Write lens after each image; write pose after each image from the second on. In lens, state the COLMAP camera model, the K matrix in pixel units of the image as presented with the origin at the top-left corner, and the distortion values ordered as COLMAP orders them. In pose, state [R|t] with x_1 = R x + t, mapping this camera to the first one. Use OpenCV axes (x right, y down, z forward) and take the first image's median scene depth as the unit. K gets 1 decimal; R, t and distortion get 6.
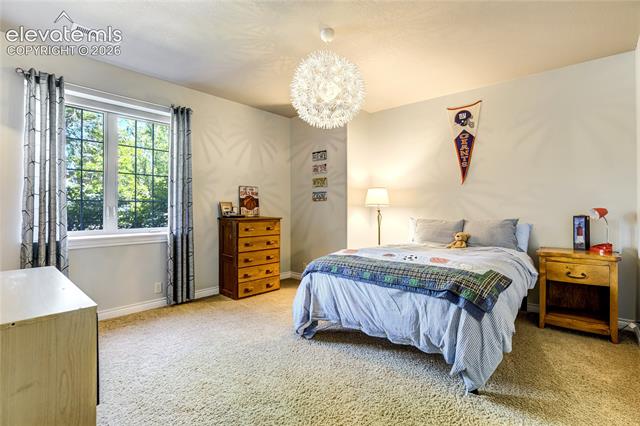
lens RADIAL K [[300.7, 0, 315.6], [0, 300.7, 206.2], [0, 0, 1]] dist [-0.010090, 0.002349]
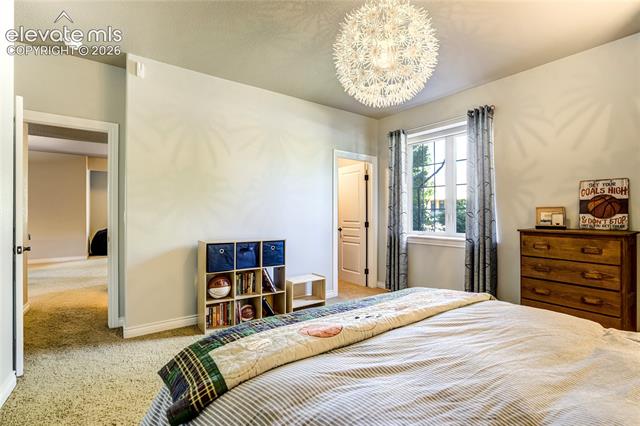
lens RADIAL K [[300.7, 0, 319.4], [0, 300.7, 215.7], [0, 0, 1]] dist [-0.010090, 0.002349]
pose [[-0.210225, -0.001730, -0.977652, 0.491208], [-0.002926, 0.999995, -0.001140, 0.009386], [0.977649, 0.002621, -0.210229, 0.586933]]
